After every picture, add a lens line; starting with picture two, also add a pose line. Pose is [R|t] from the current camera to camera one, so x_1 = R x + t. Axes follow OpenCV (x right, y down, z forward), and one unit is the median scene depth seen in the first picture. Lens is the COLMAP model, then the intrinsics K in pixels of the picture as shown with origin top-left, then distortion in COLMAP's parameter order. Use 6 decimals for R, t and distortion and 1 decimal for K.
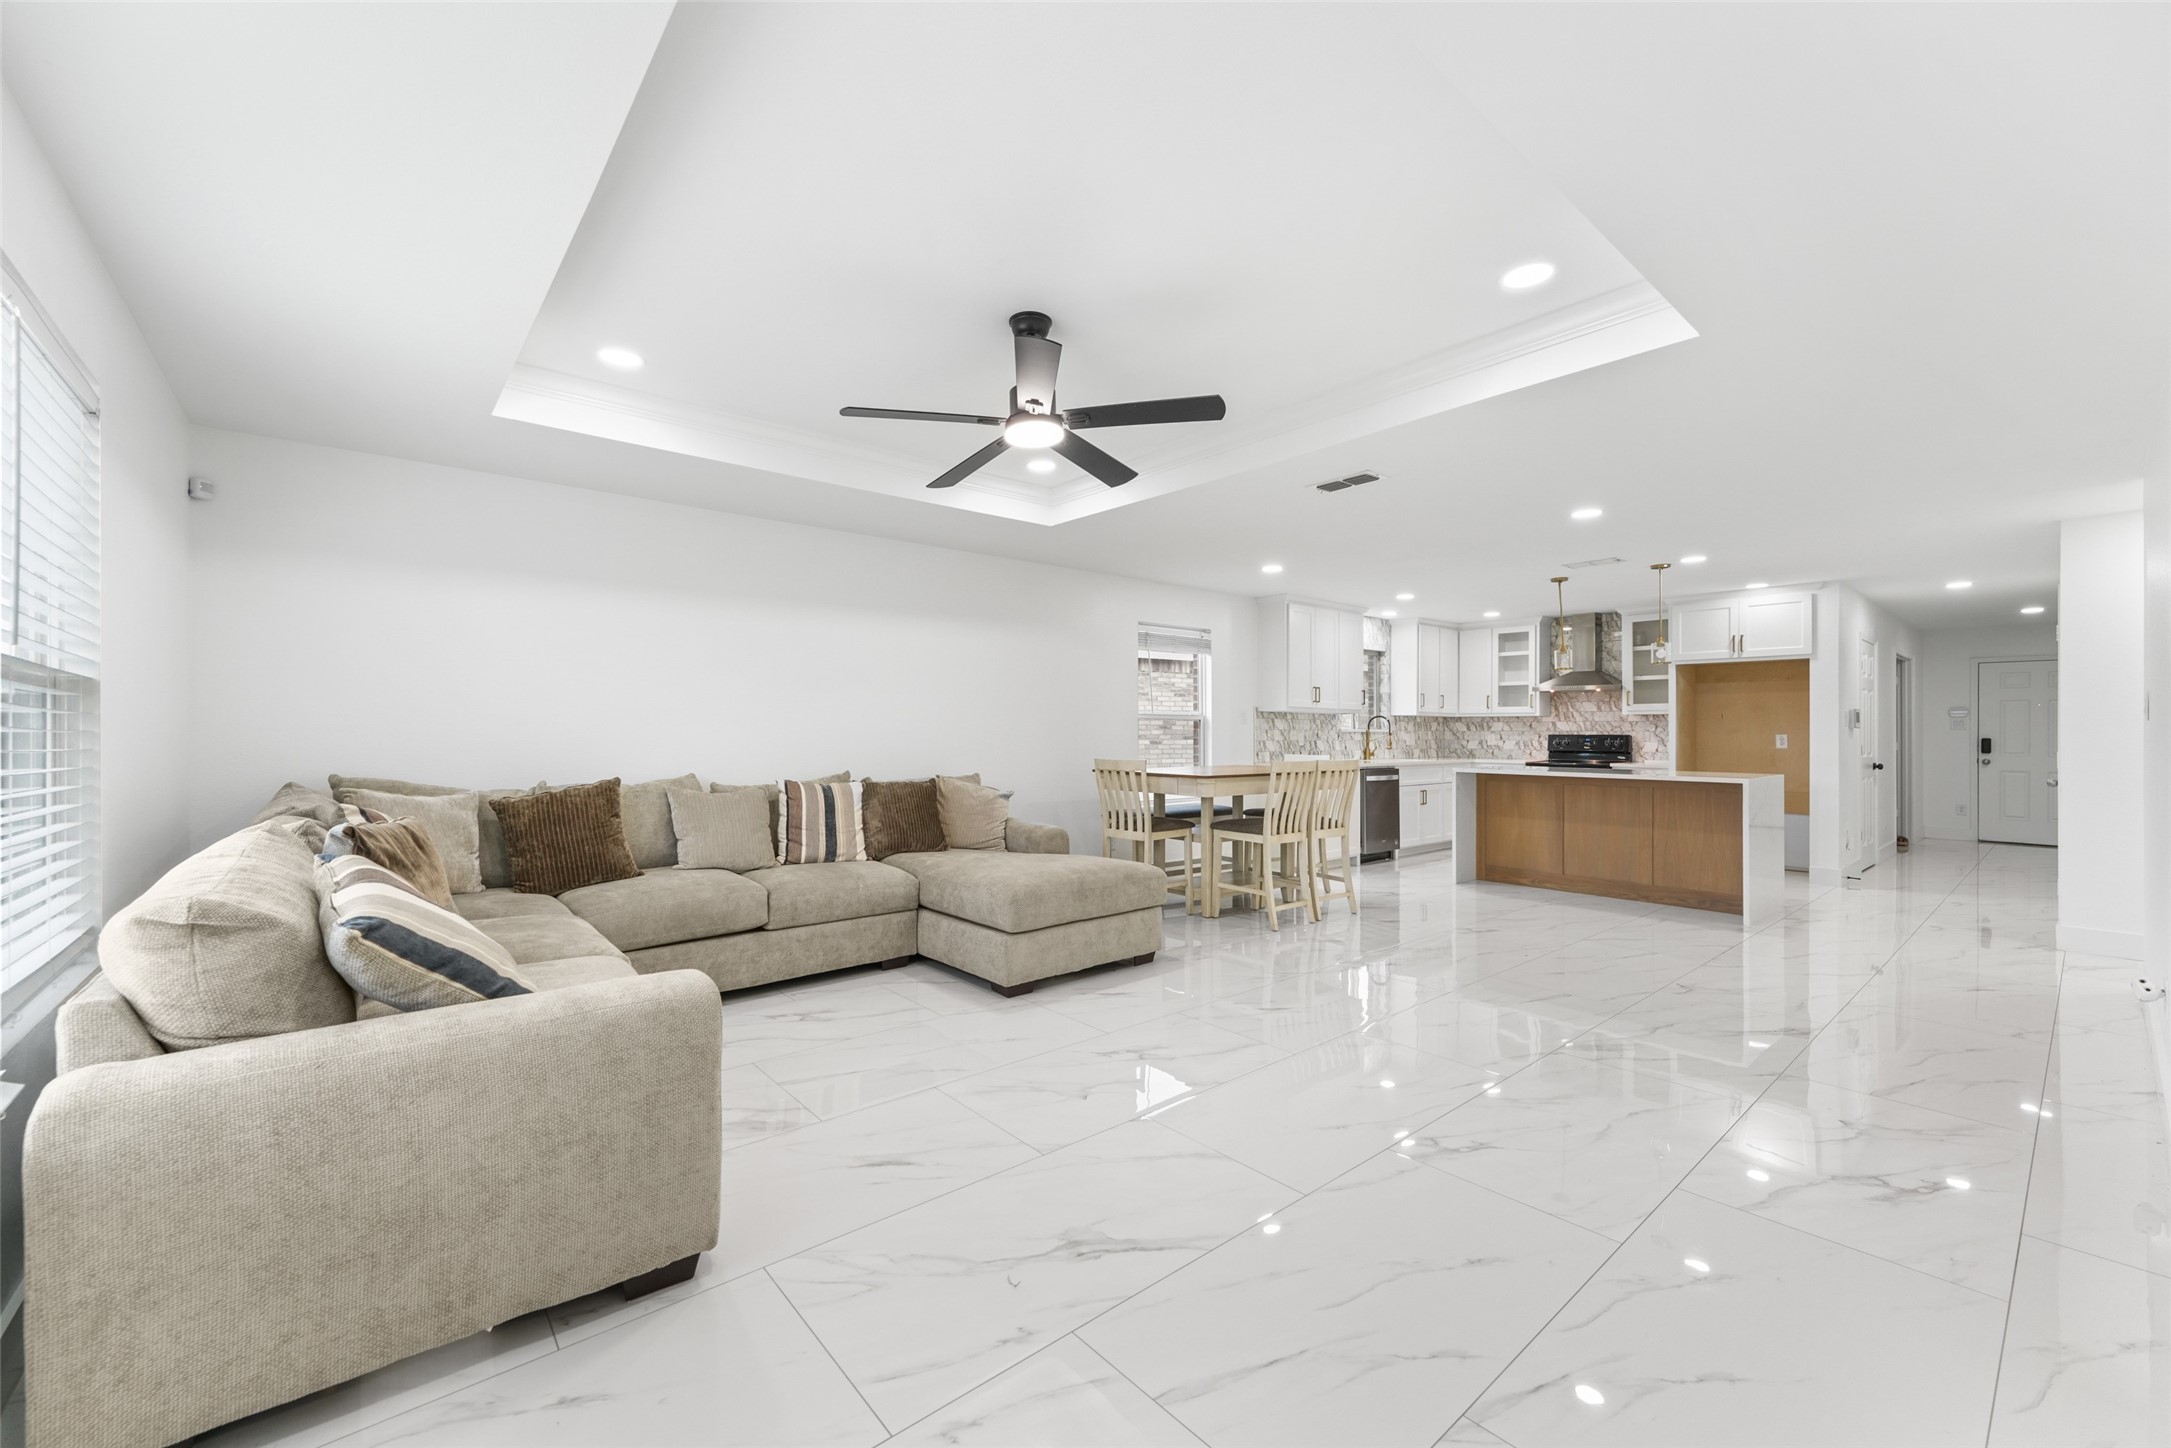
lens RADIAL K [[858.7, 0, 1071.4], [0, 858.7, 736.9], [0, 0, 1]] dist [0.012101, 0.000015]
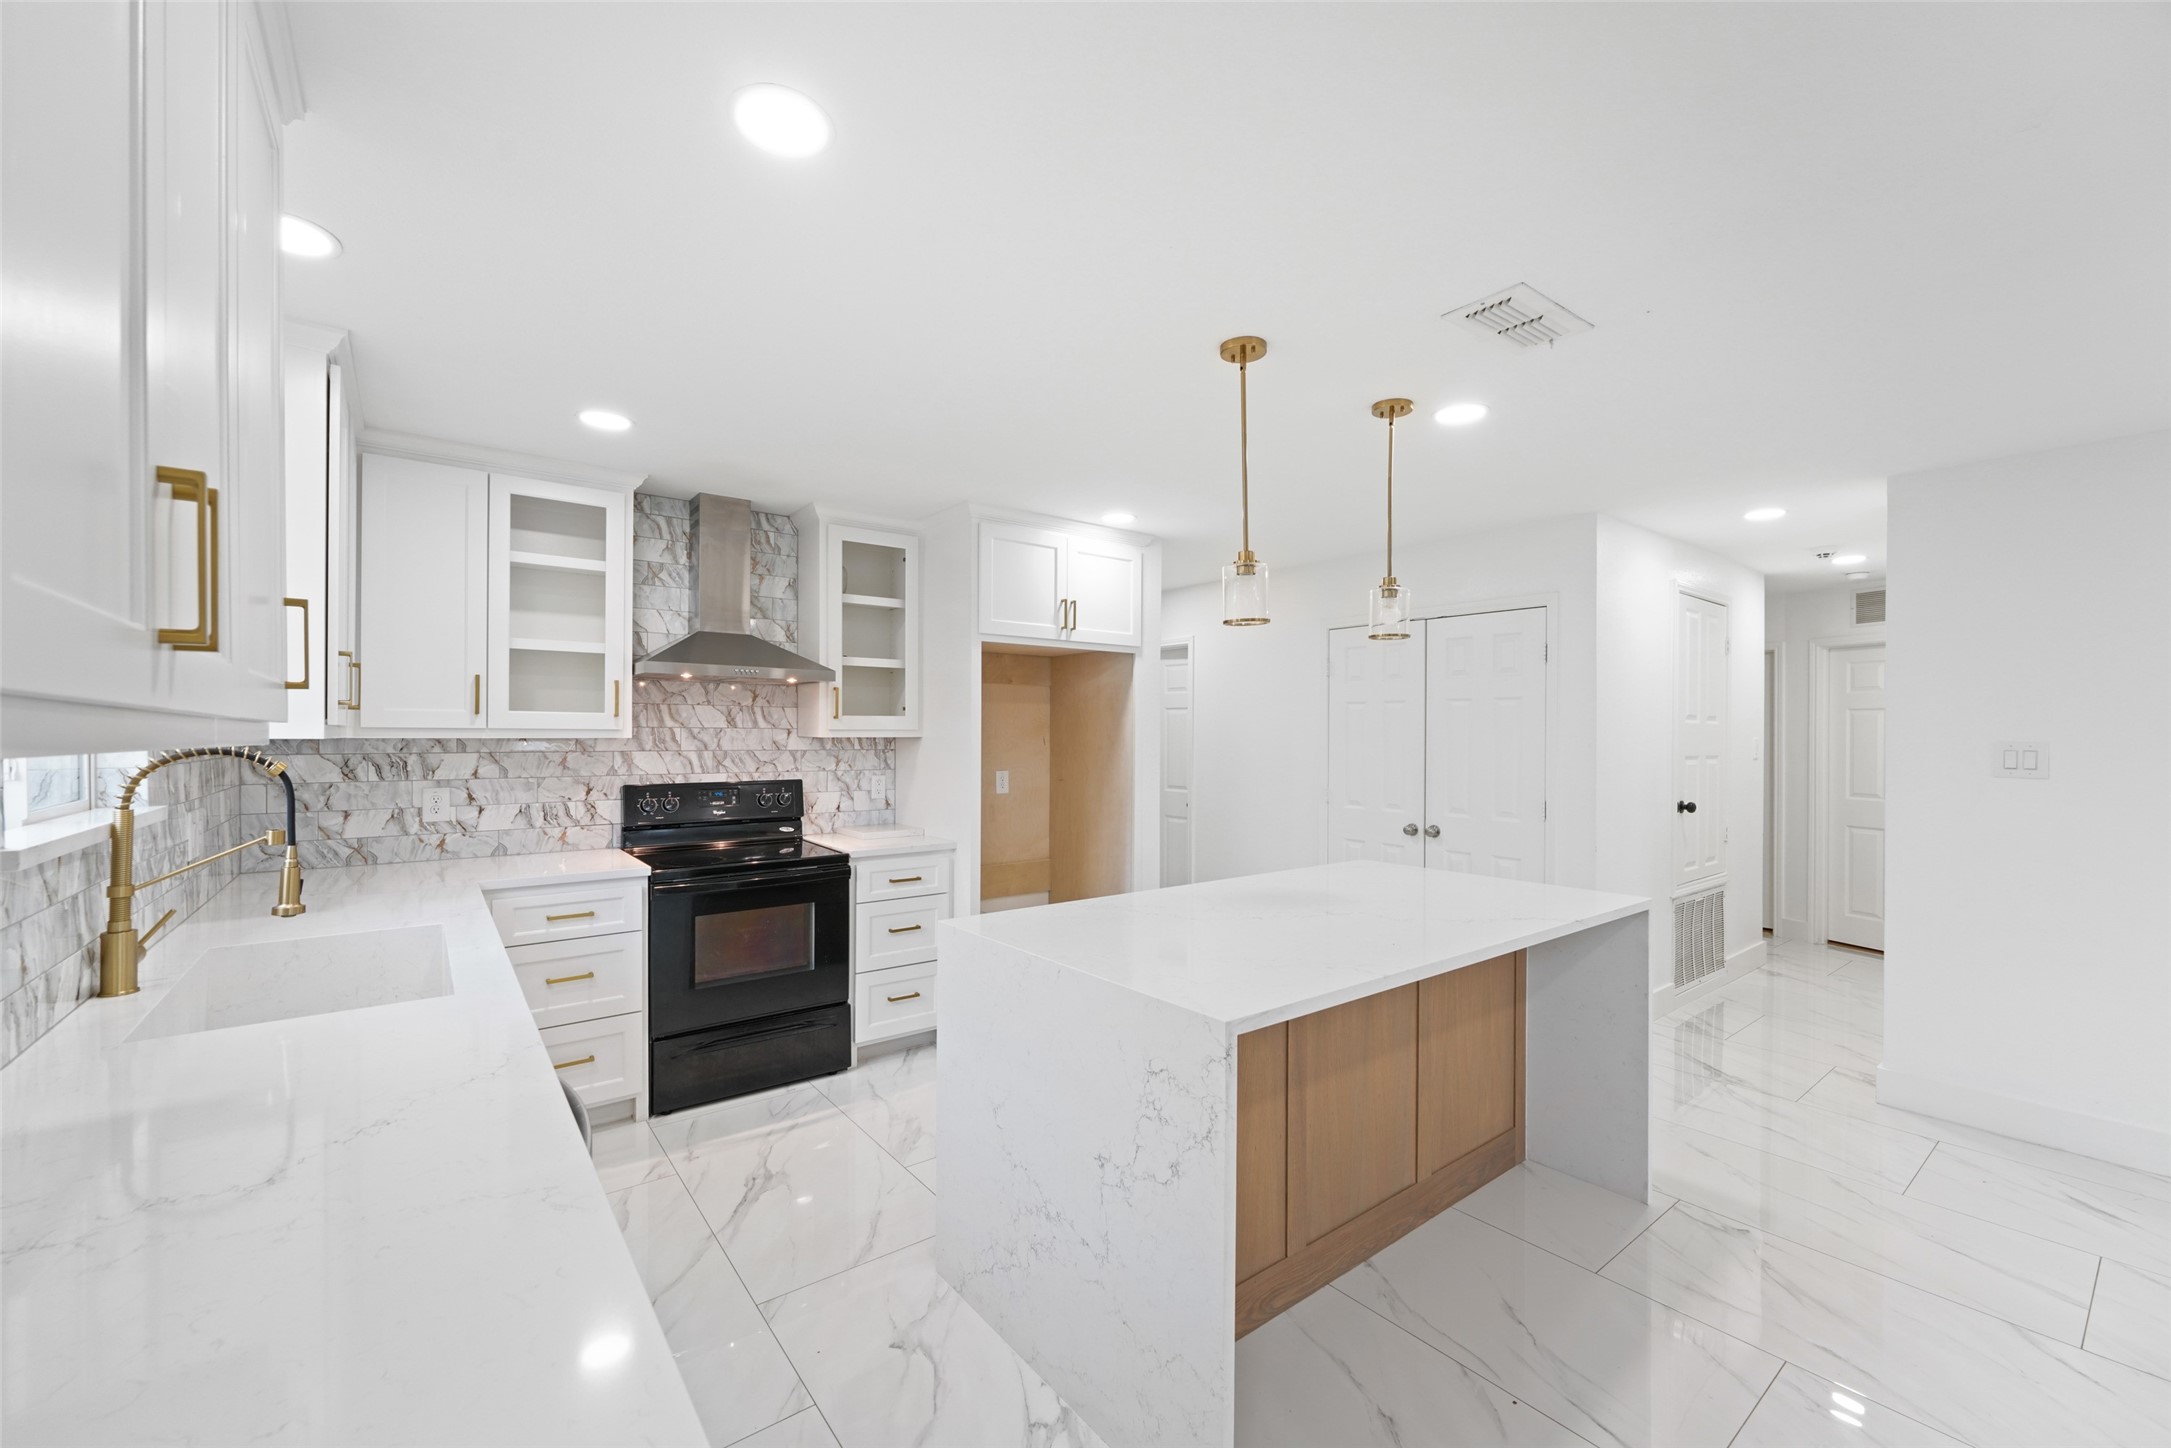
lens RADIAL K [[858.7, 0, 1025.2], [0, 858.7, 723.3], [0, 0, 1]] dist [0.012101, 0.000015]
pose [[0.050757, 0.004145, 0.998702, 0.176957], [0.000777, 0.999991, -0.004189, -0.029491], [-0.998711, 0.000988, 0.050754, 0.814062]]
